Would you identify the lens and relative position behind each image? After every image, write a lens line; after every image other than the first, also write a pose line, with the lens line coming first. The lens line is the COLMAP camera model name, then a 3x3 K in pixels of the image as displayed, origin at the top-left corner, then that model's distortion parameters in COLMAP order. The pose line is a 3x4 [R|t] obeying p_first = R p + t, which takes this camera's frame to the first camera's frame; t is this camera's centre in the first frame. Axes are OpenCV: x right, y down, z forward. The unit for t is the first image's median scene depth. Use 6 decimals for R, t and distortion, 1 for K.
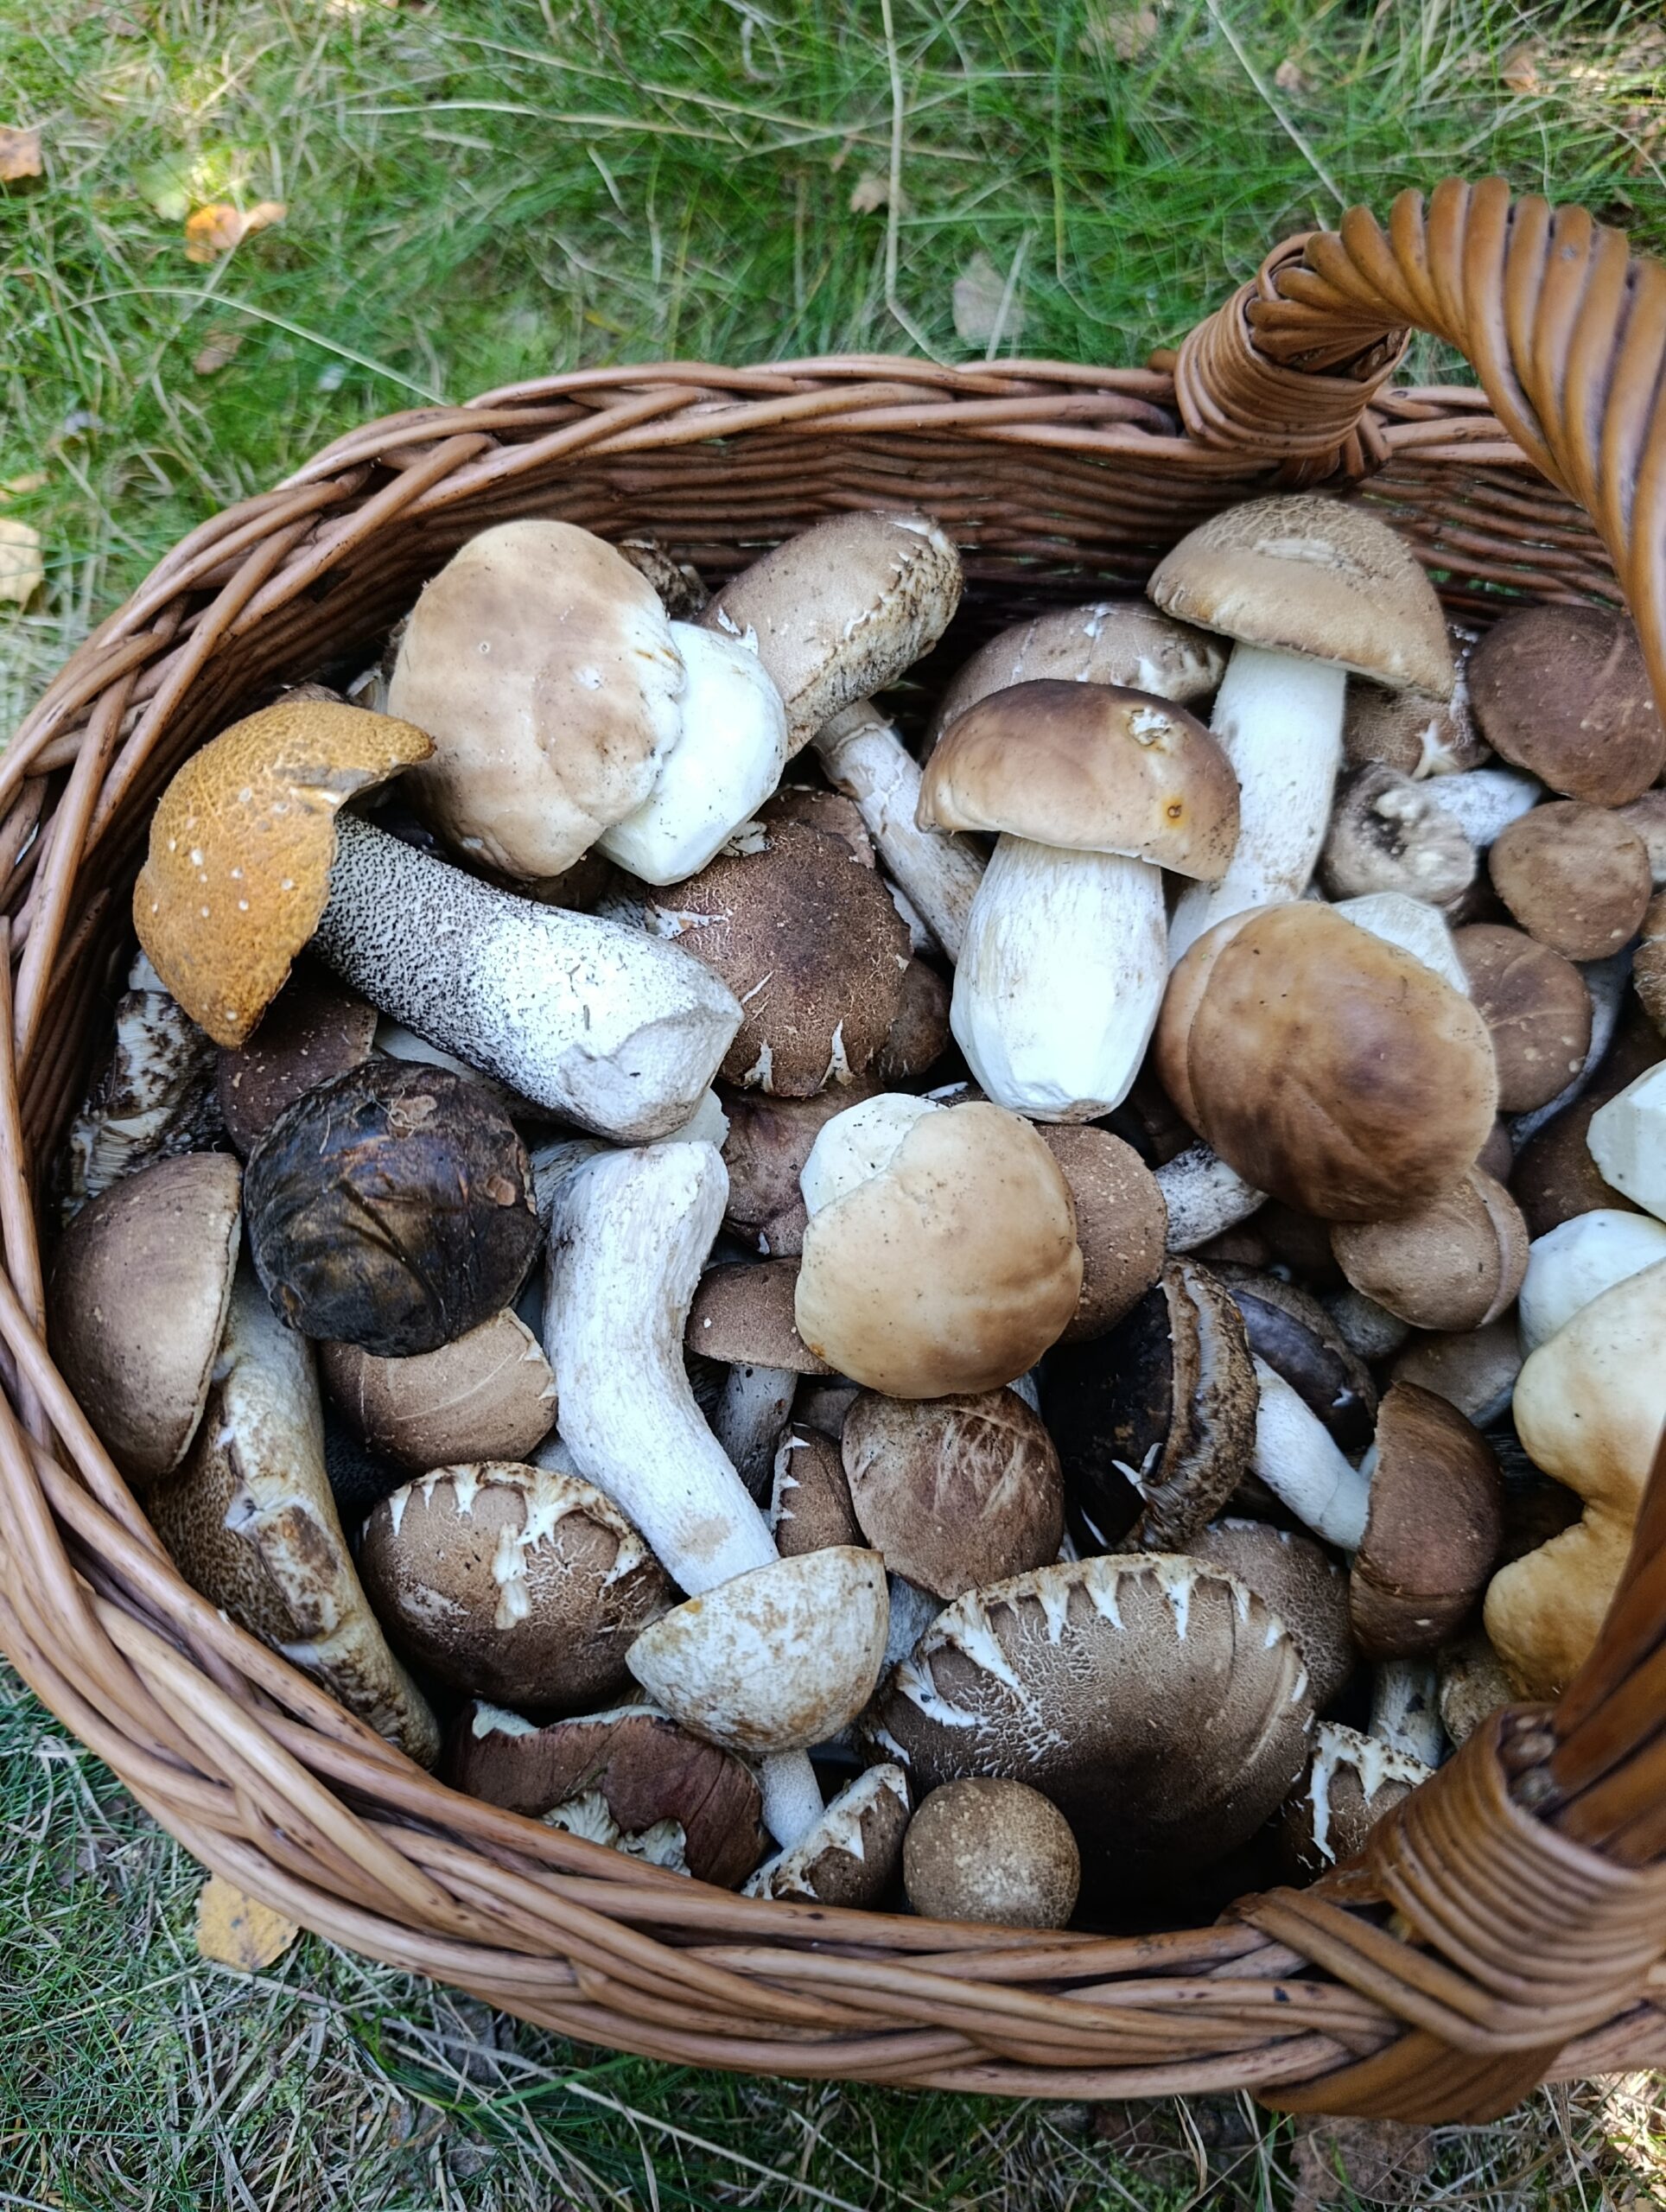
lens RADIAL K [[1868.8, 0, 463.7], [0, 1868.8, 1034.5], [0, 0, 1]] dist [0.046329, -0.216807]
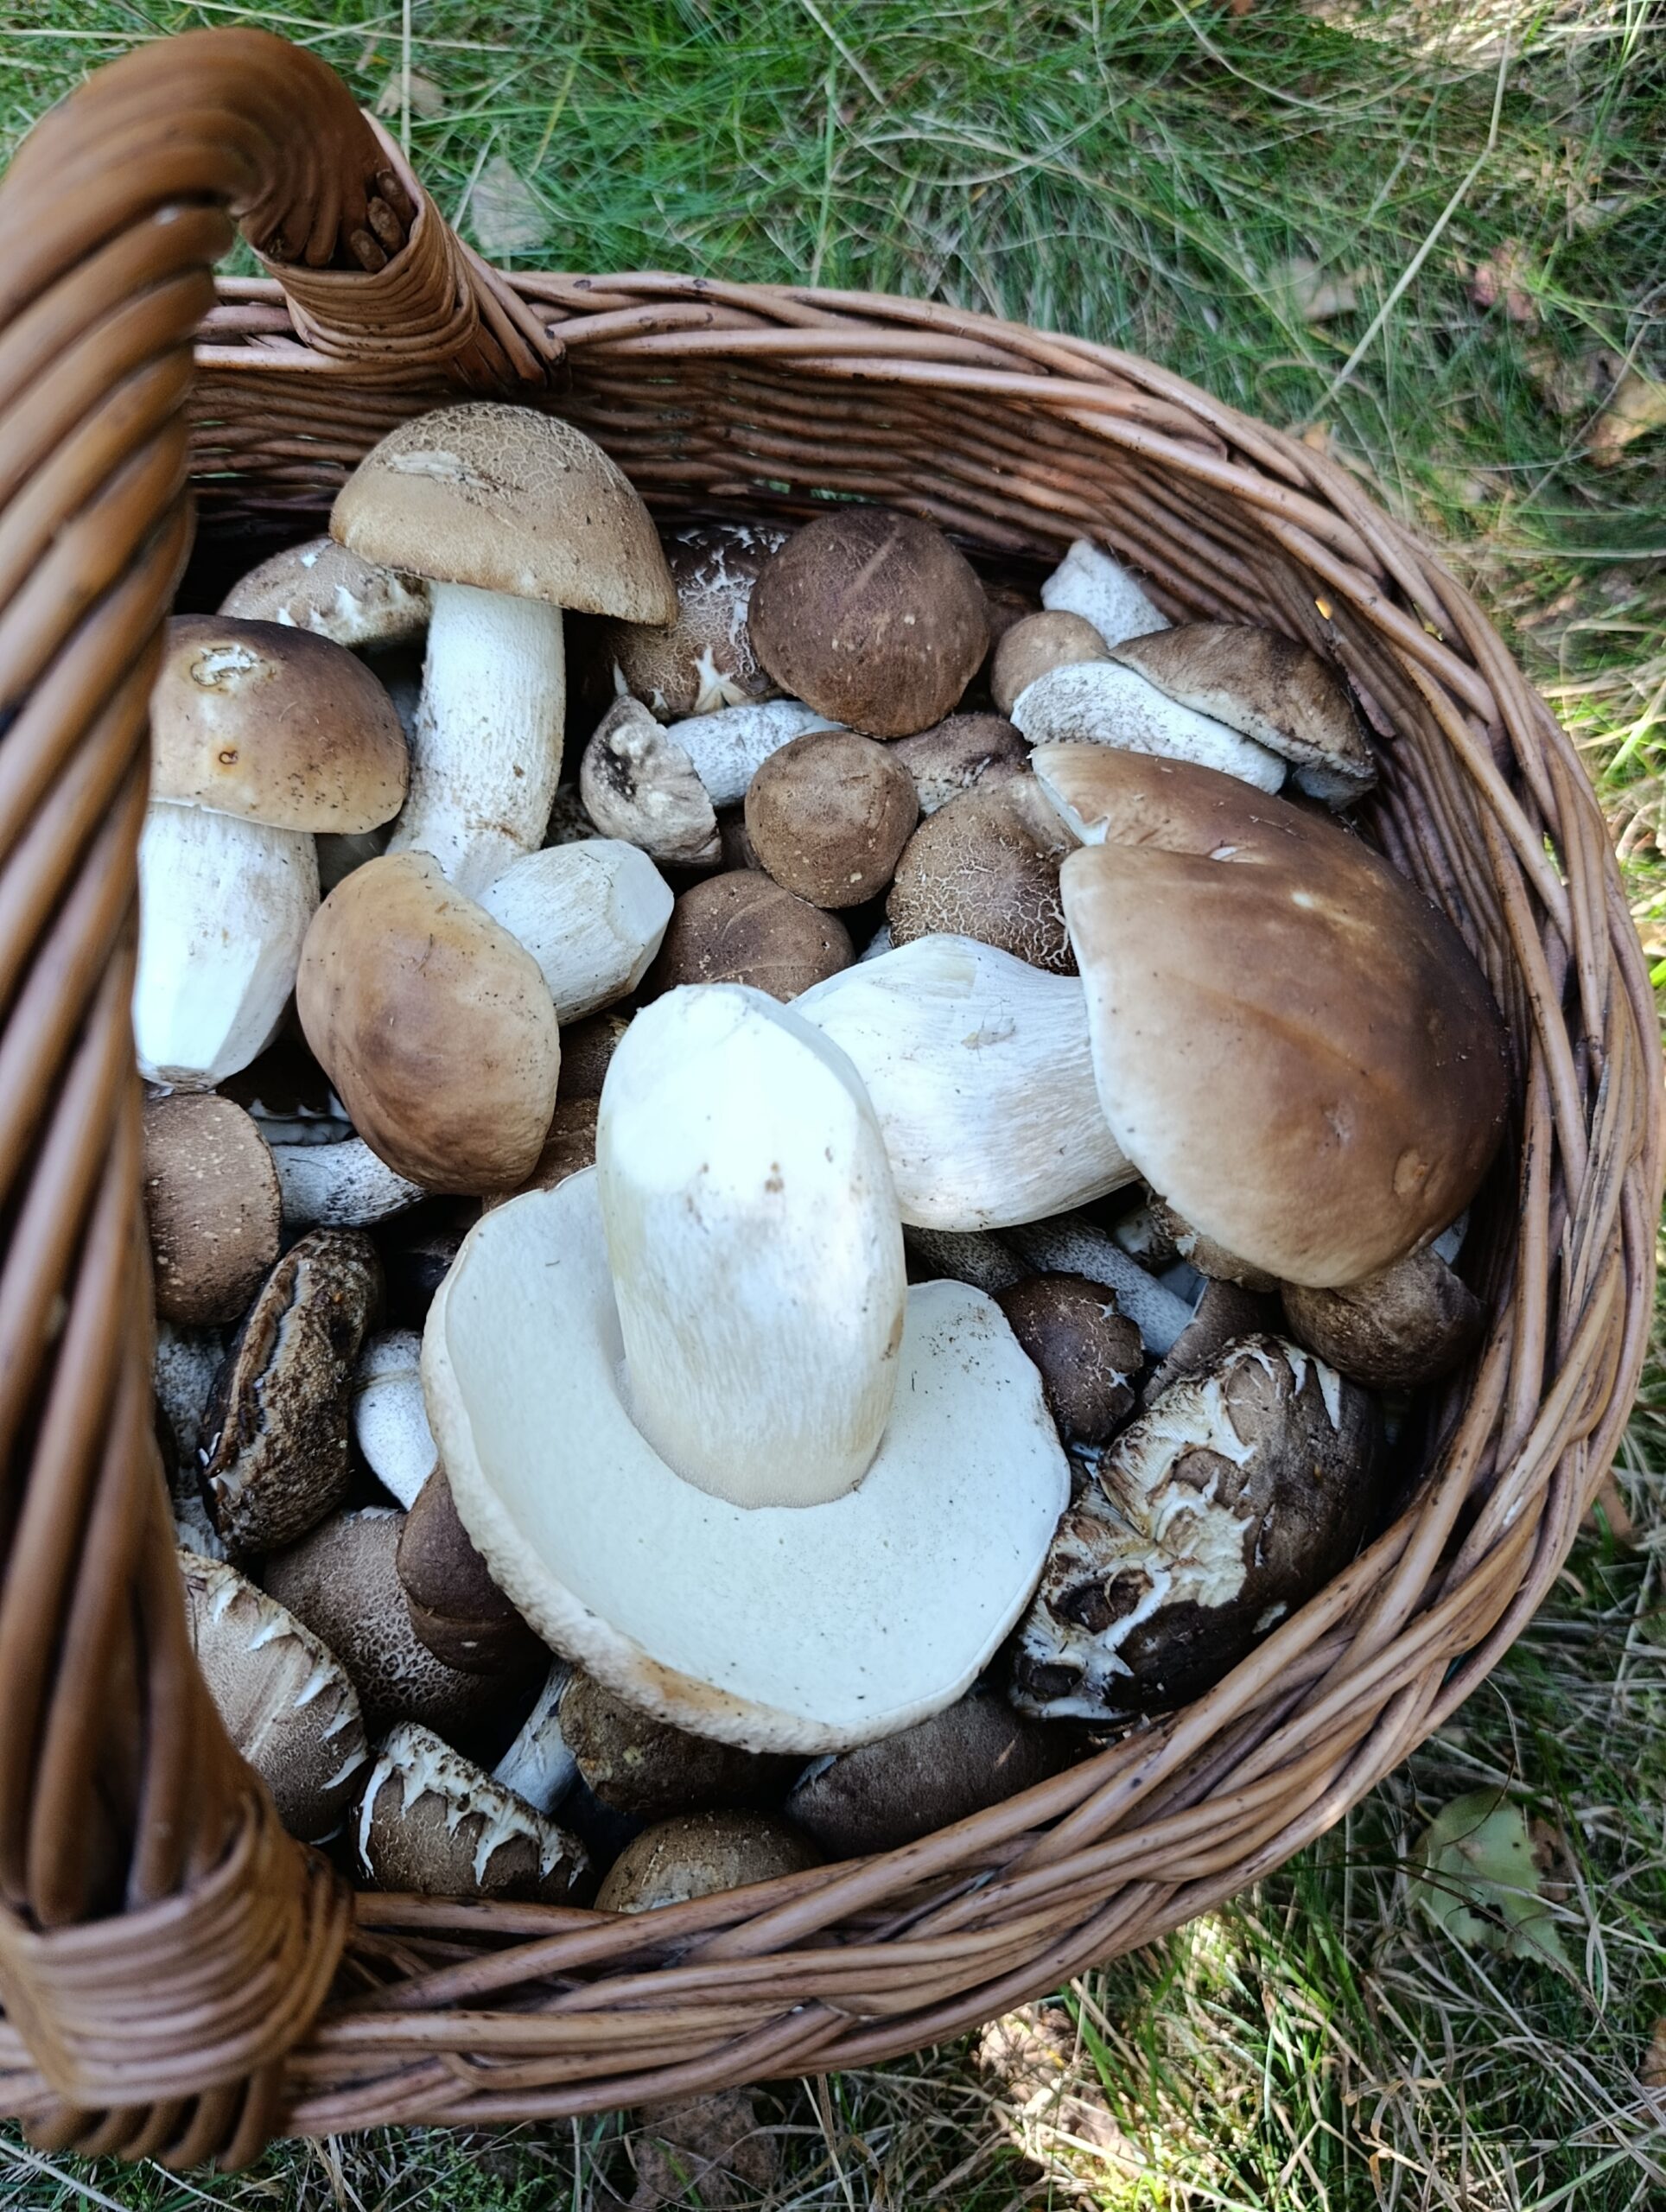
lens RADIAL K [[1895.8, 0, 825.6], [0, 1895.8, 1115.1], [0, 0, 1]] dist [-0.100372, 0.075465]
pose [[0.999562, -0.005496, -0.029095, 0.632726], [0.007490, 0.997595, 0.068903, -0.002885], [0.028647, -0.069090, 0.997199, 0.065685]]
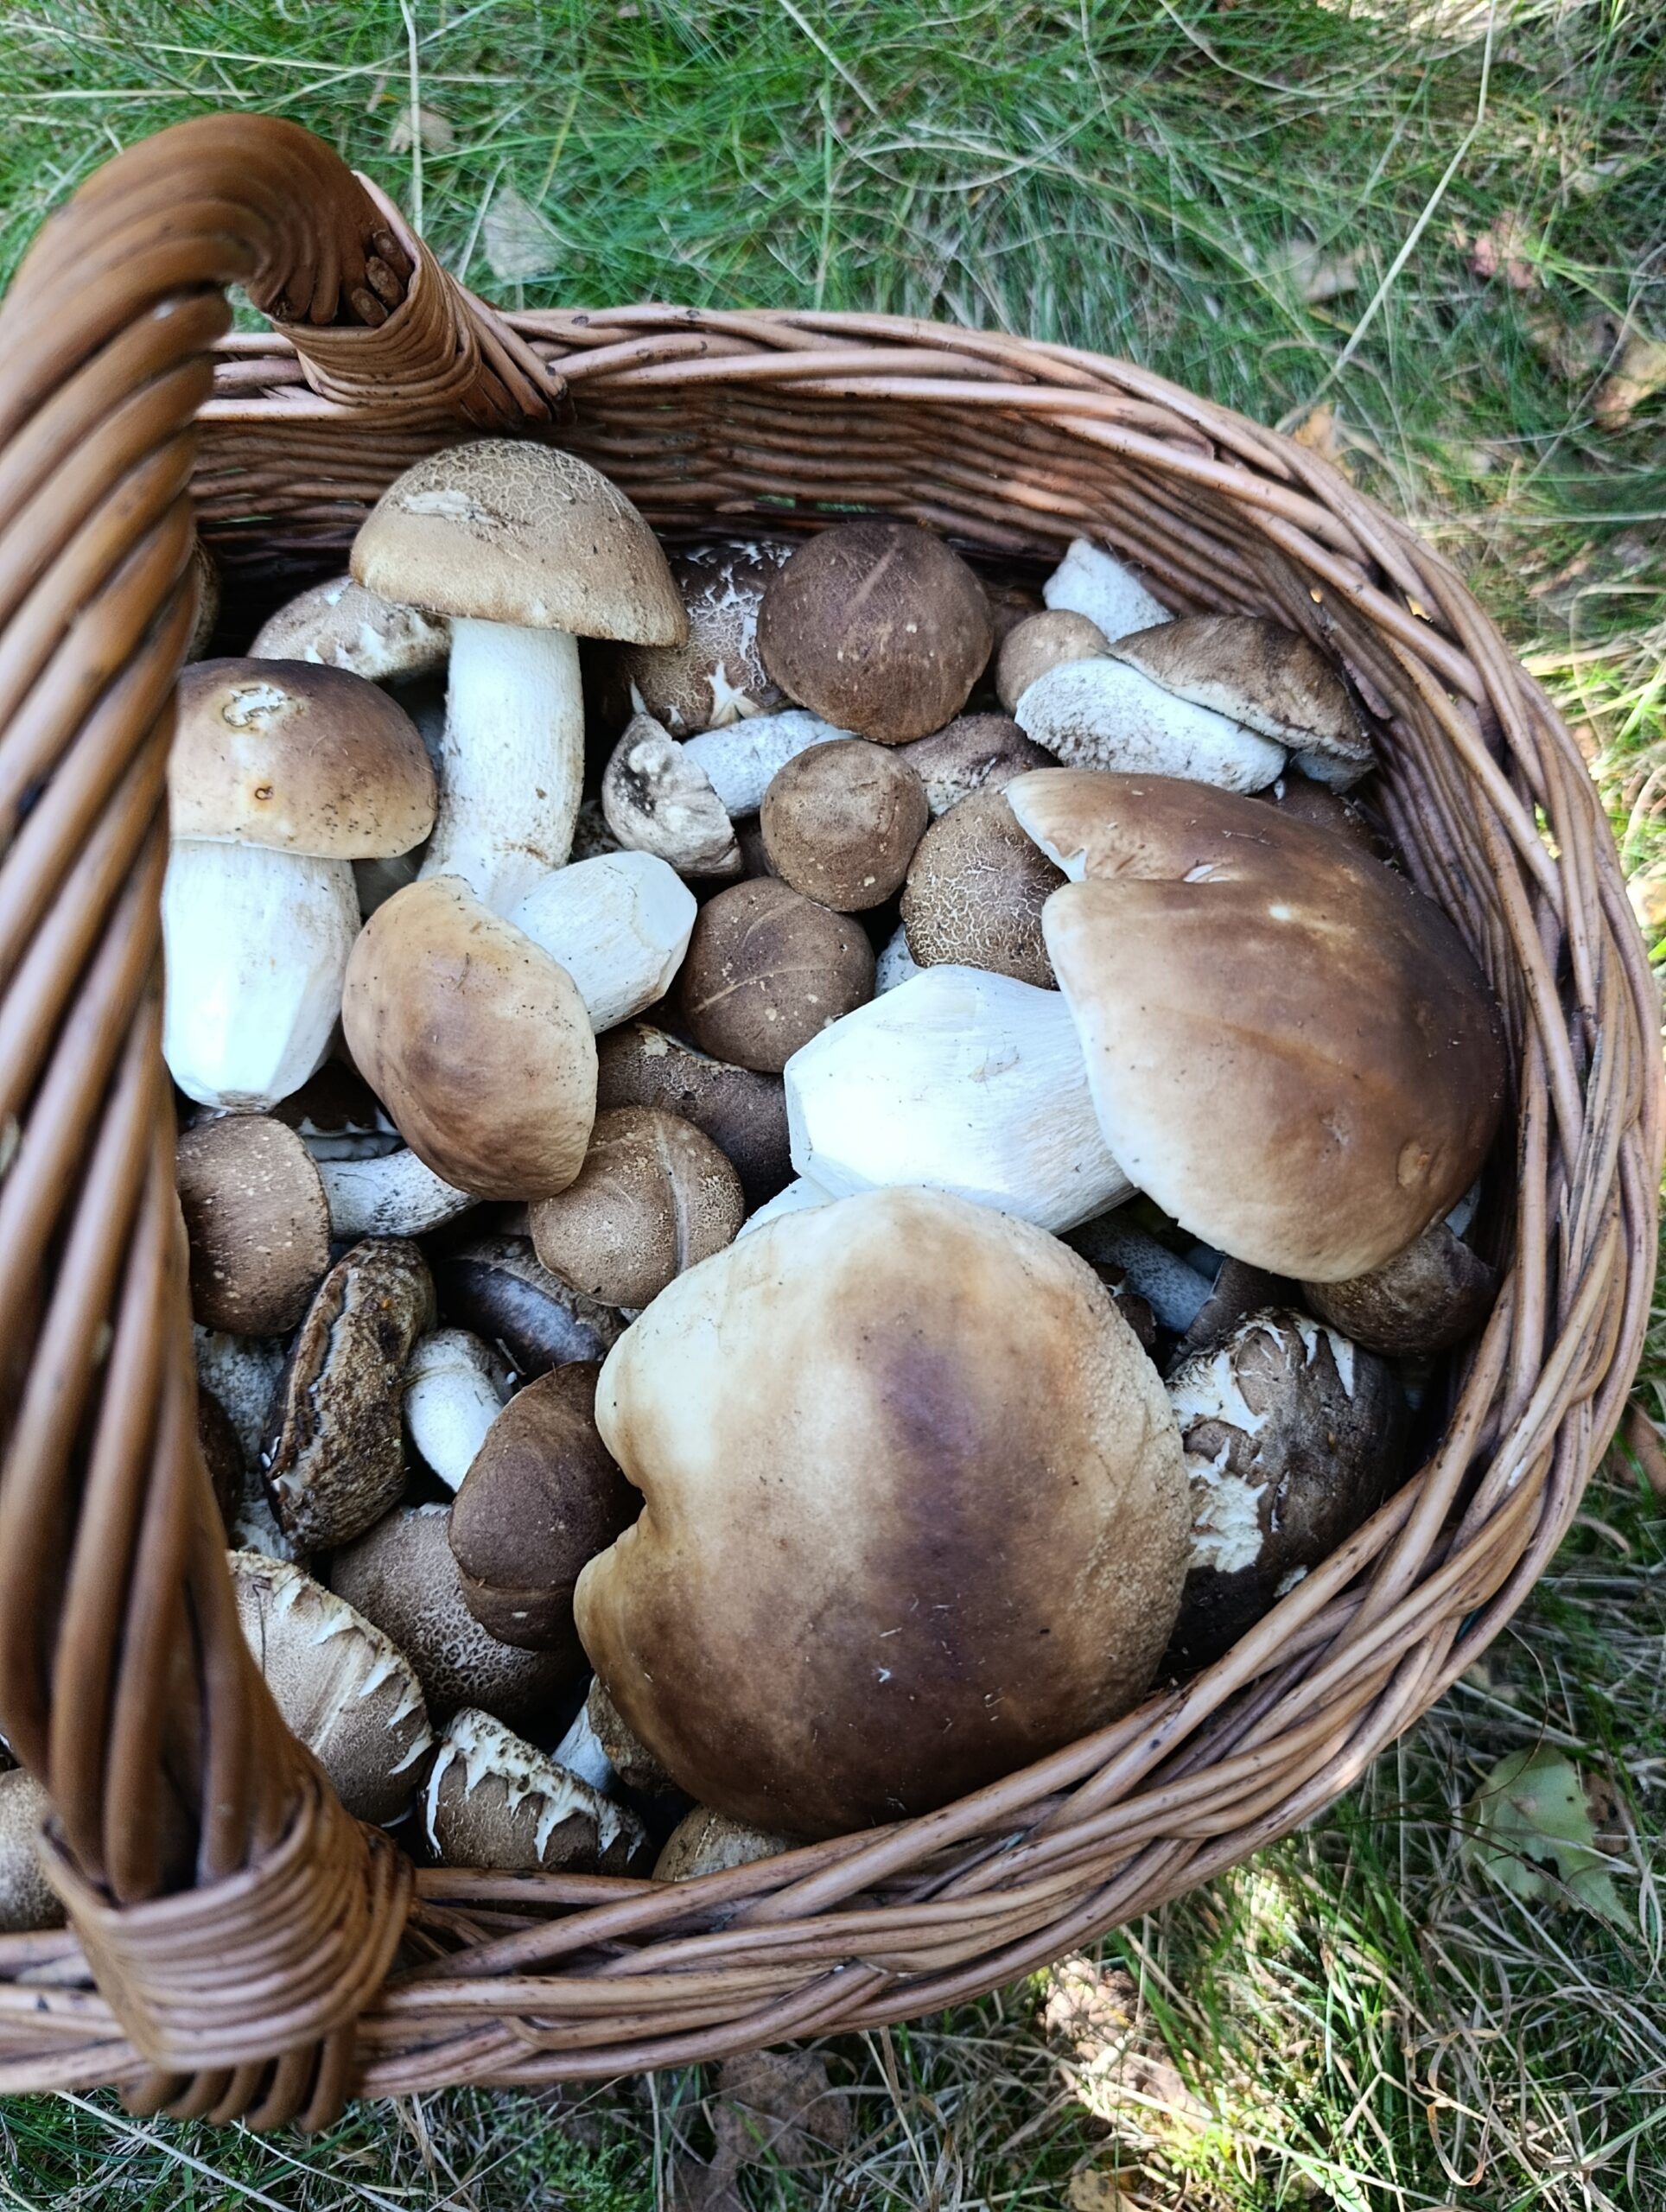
lens RADIAL K [[1895.8, 0, 825.6], [0, 1895.8, 1115.1], [0, 0, 1]] dist [-0.100372, 0.075465]
pose [[0.996484, -0.046934, -0.069406, 0.659705], [0.052199, 0.995732, 0.076112, -0.010920], [0.065537, -0.079467, 0.994681, 0.035685]]
